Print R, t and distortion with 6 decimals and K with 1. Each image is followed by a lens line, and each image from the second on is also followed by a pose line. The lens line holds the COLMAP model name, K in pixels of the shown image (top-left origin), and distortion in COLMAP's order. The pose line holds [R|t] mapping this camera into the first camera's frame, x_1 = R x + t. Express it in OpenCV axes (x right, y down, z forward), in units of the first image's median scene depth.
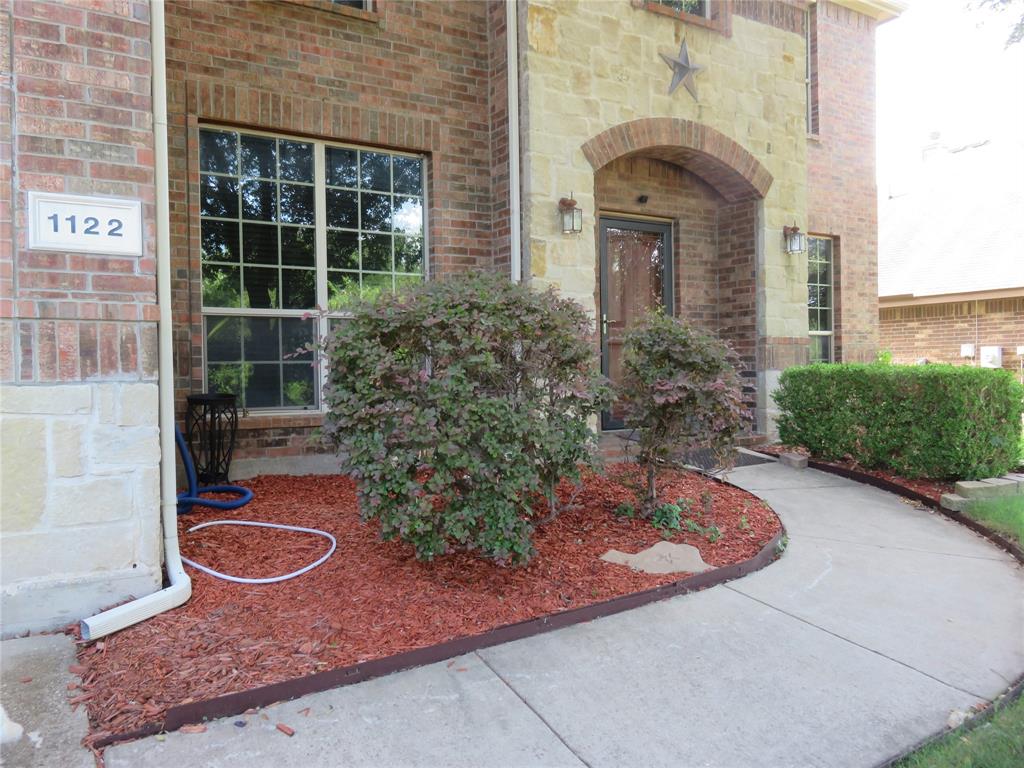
lens RADIAL K [[762.5, 0, 489.6], [0, 762.5, 378.2], [0, 0, 1]] dist [-0.011811, 0.000933]
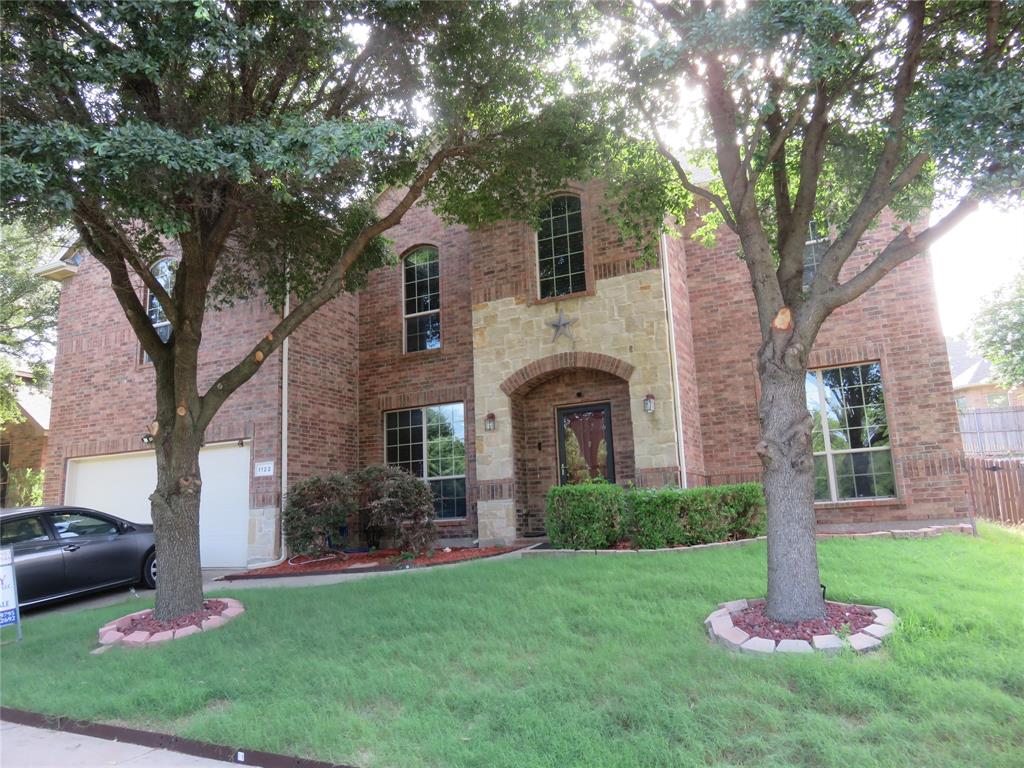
lens RADIAL K [[762.5, 0, 514.4], [0, 762.5, 380.3], [0, 0, 1]] dist [-0.011811, 0.000933]
pose [[0.547198, -0.178384, -0.817773, 1.768690], [0.022236, 0.979779, -0.198844, 0.084329], [0.836708, 0.090623, 0.540100, -0.063886]]
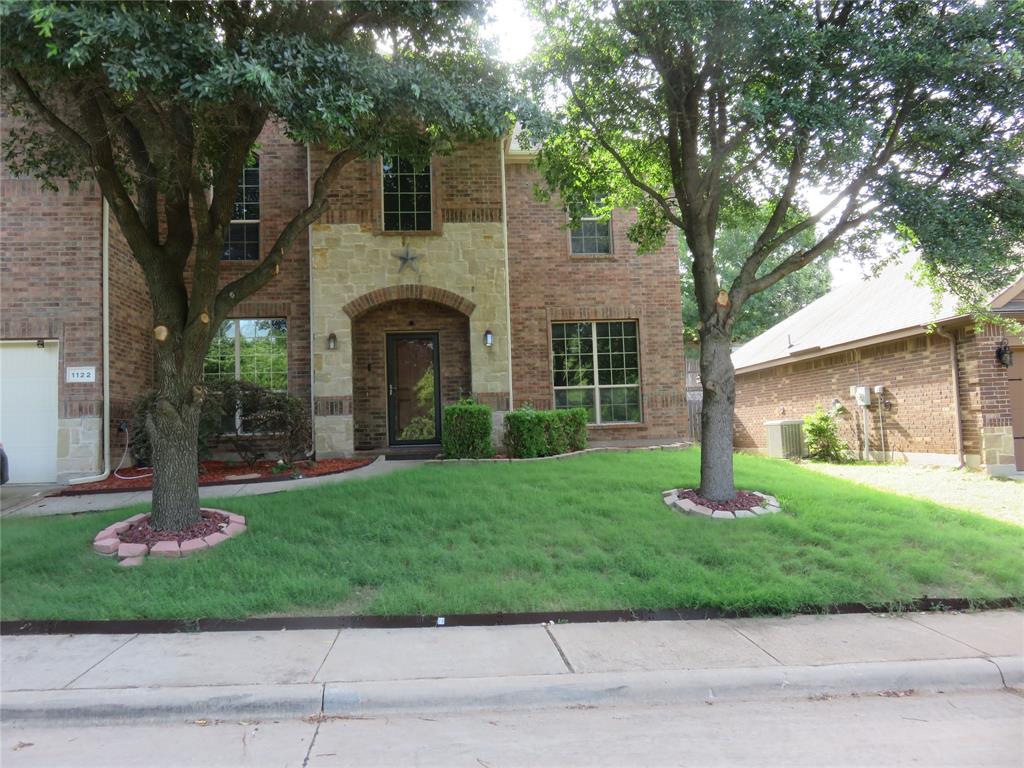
lens RADIAL K [[762.5, 0, 508.4], [0, 762.5, 383.7], [0, 0, 1]] dist [-0.011811, 0.000933]
pose [[0.906906, -0.050106, -0.418342, 1.391946], [0.018312, 0.996653, -0.079674, 0.082613], [0.420934, 0.064596, 0.904788, -0.701183]]
